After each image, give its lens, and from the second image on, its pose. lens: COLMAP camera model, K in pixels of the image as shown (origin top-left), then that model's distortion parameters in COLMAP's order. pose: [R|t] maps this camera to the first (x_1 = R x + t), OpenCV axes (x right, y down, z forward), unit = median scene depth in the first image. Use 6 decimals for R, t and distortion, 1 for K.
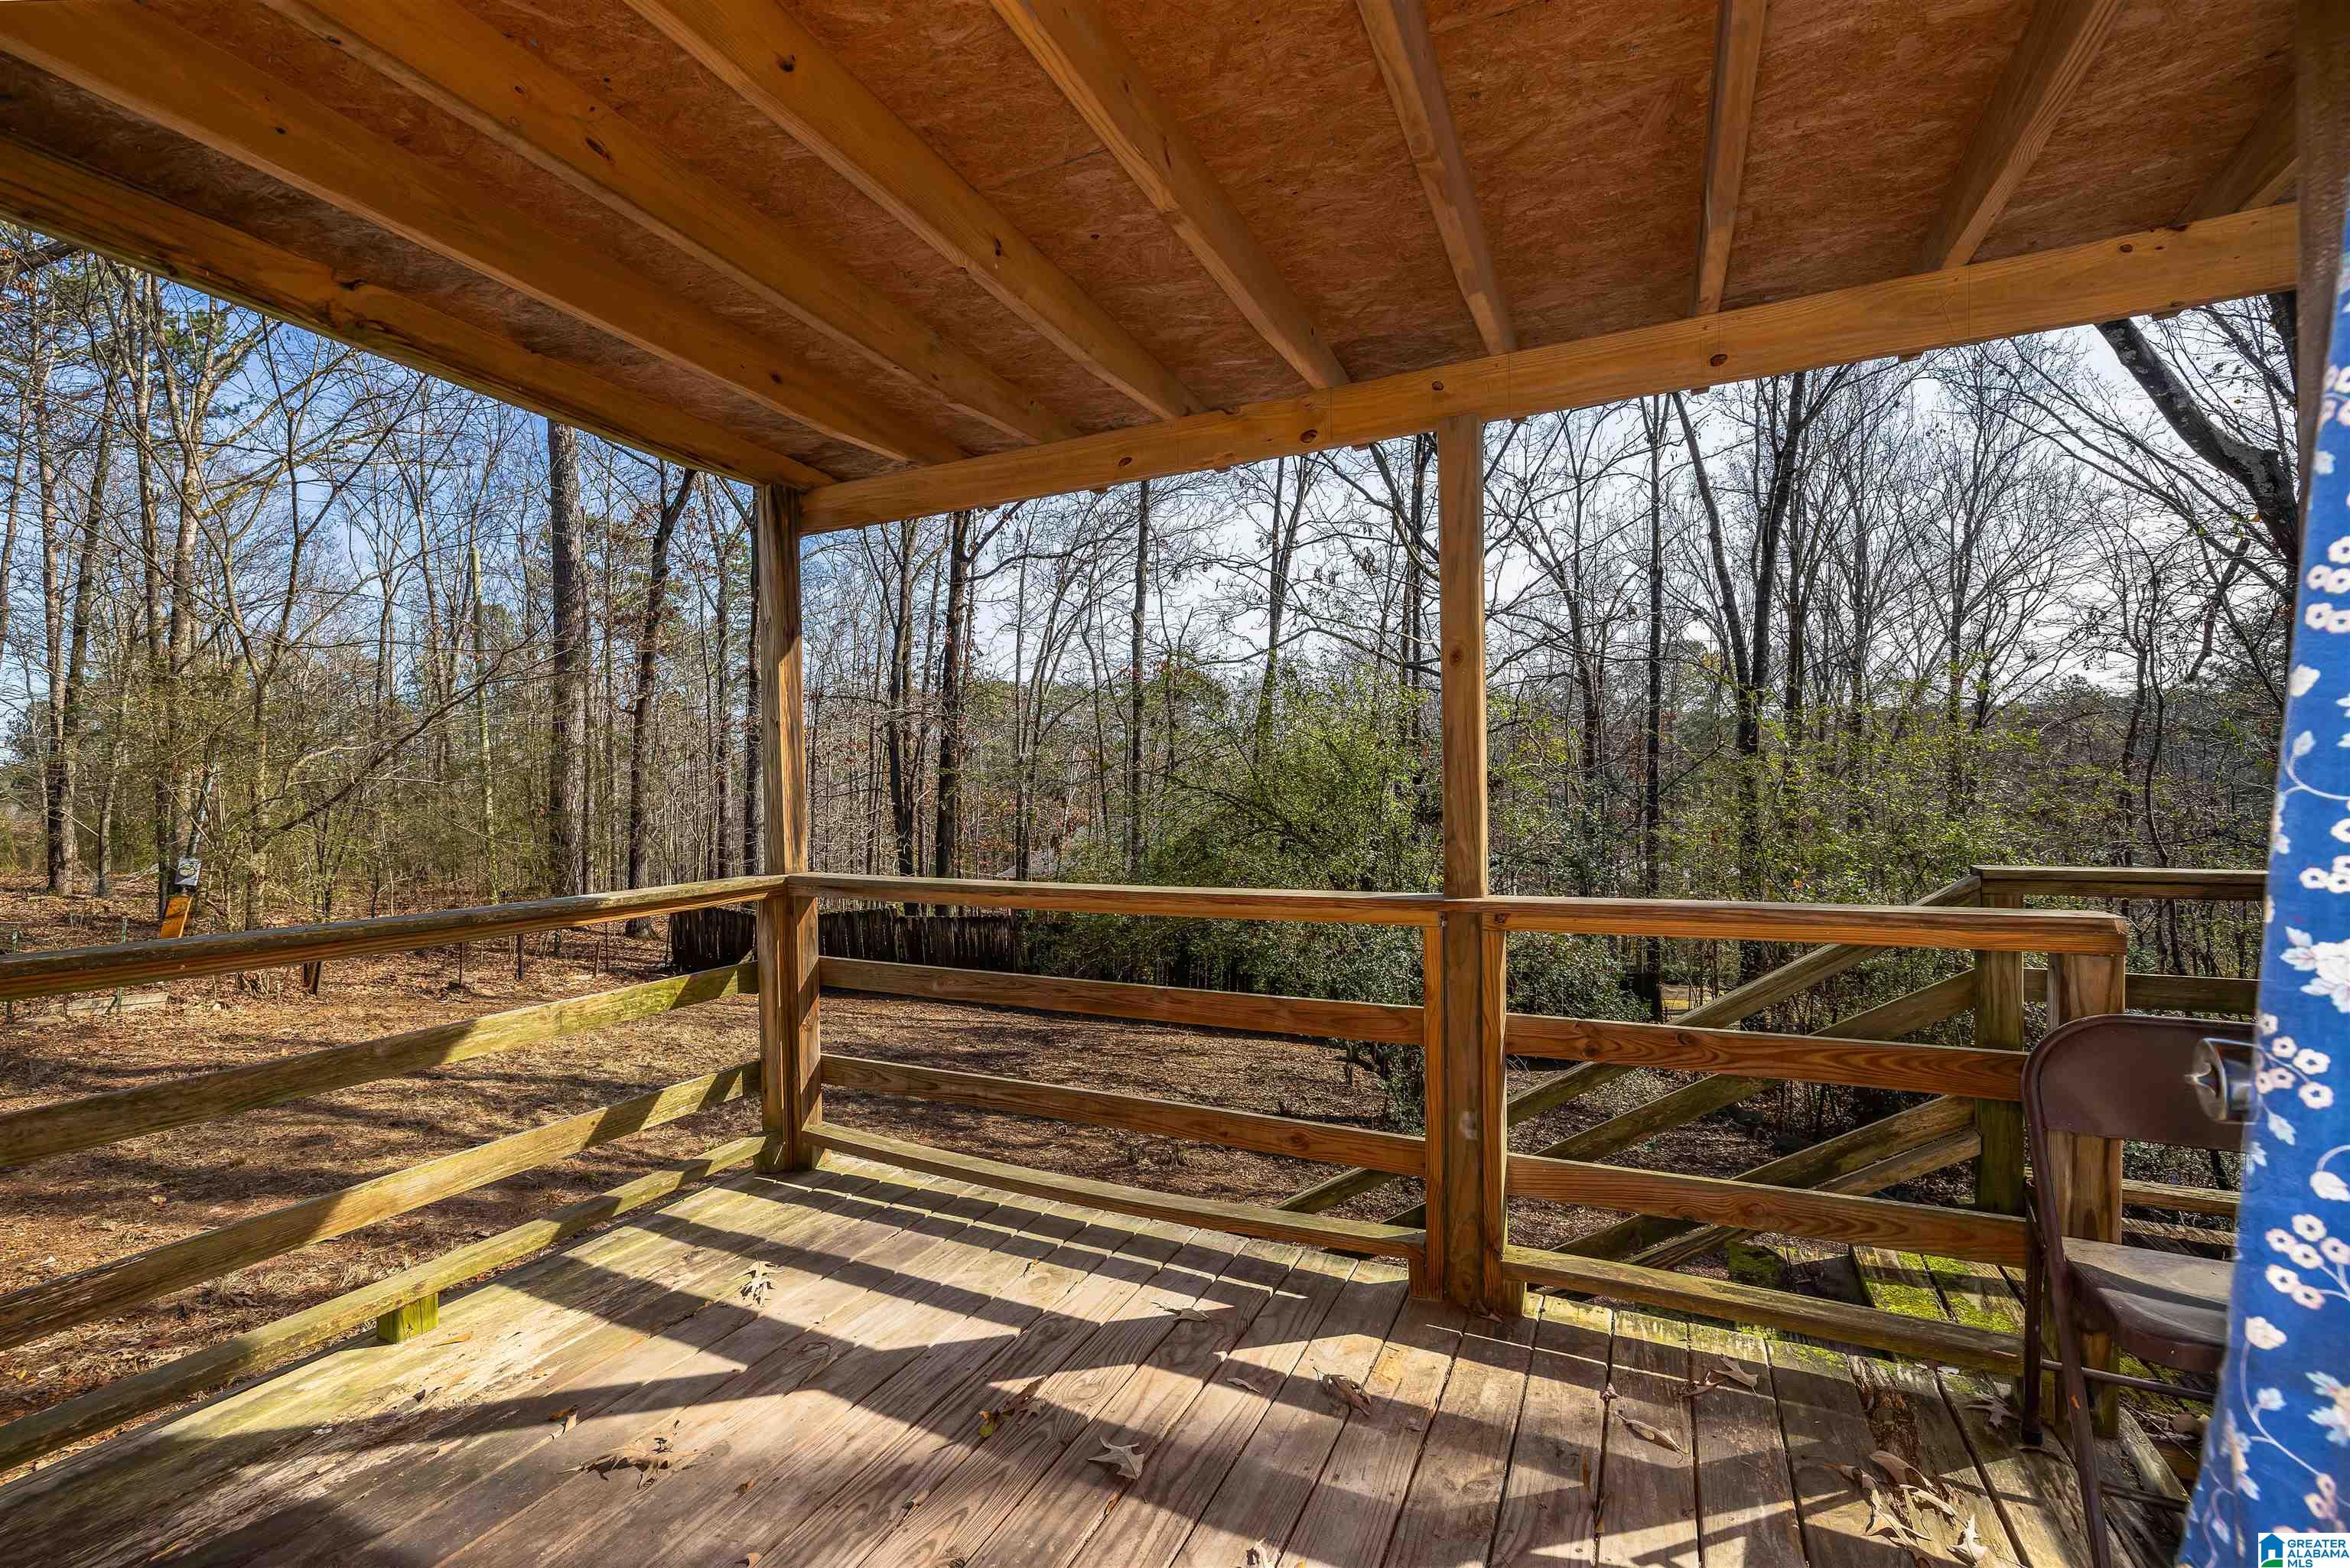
lens RADIAL K [[989.7, 0, 1167.1], [0, 989.7, 794.9], [0, 0, 1]] dist [0.001041, -0.000051]
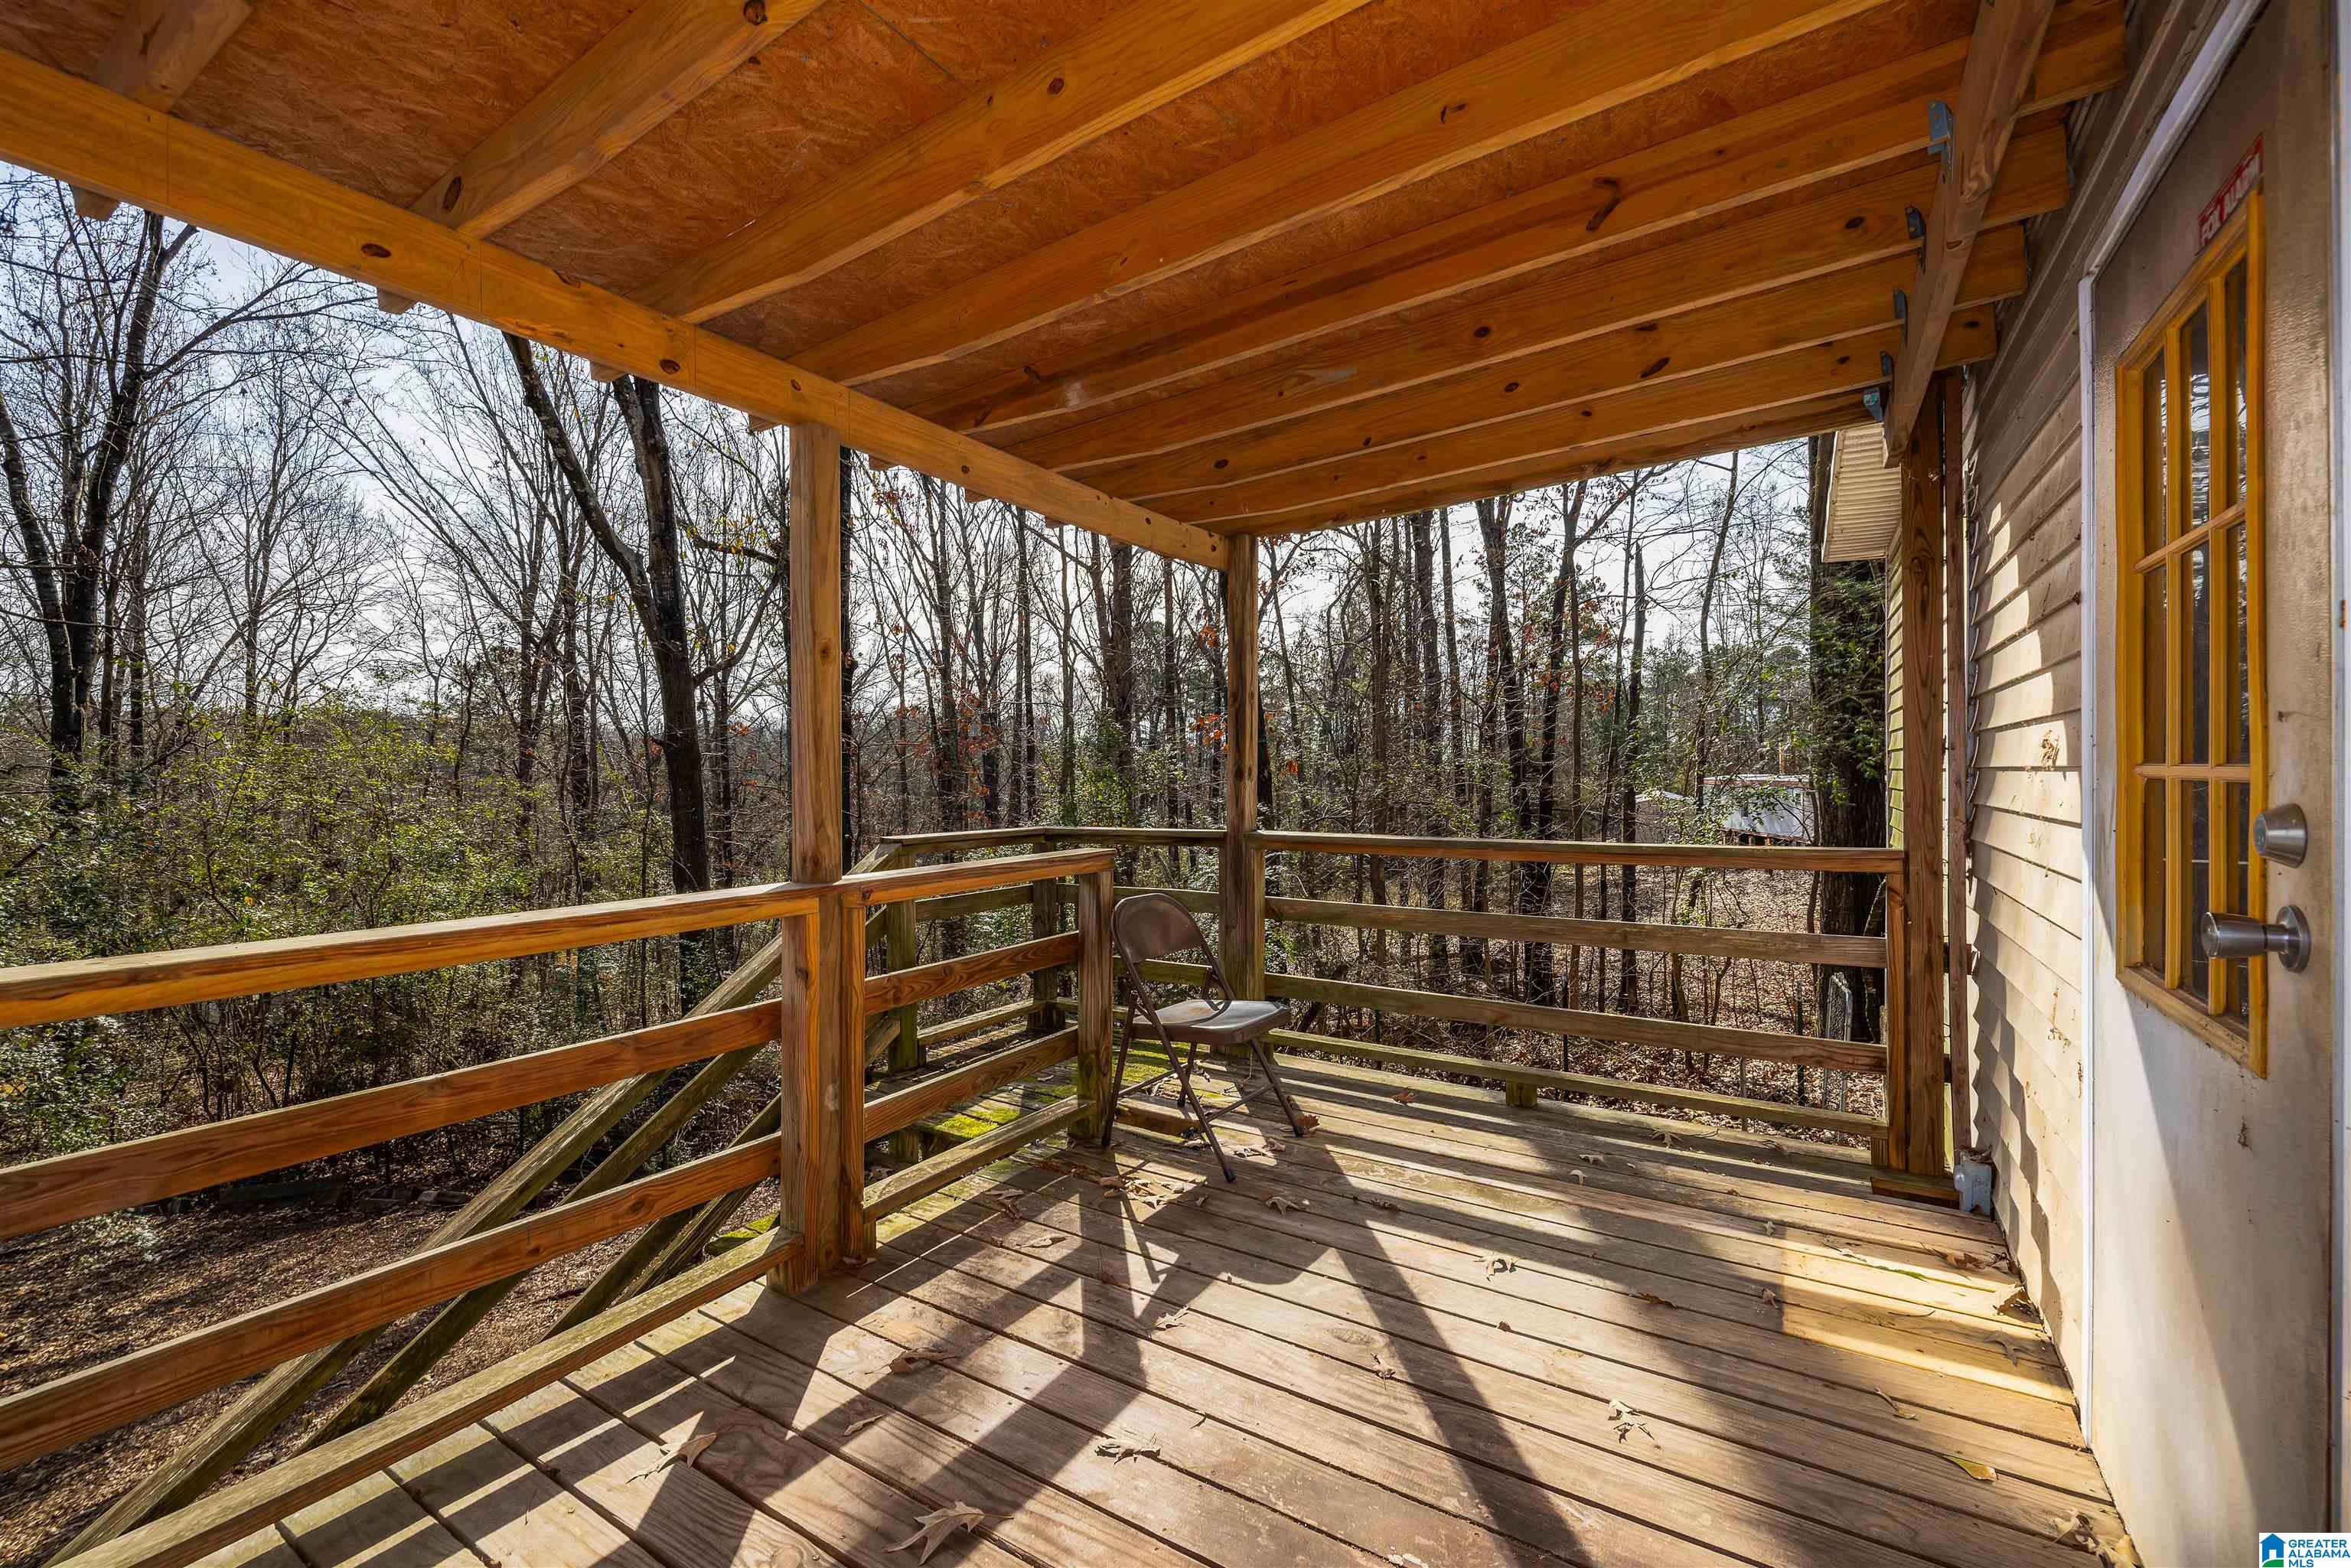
lens RADIAL K [[990.2, 0, 1165.7], [0, 990.2, 784.3], [0, 0, 1]] dist [0.001041, -0.000051]
pose [[0.117474, 0.002920, 0.993072, -0.746802], [-0.003911, 0.999989, -0.002478, 0.009311], [-0.993068, -0.003593, 0.117485, 0.581666]]
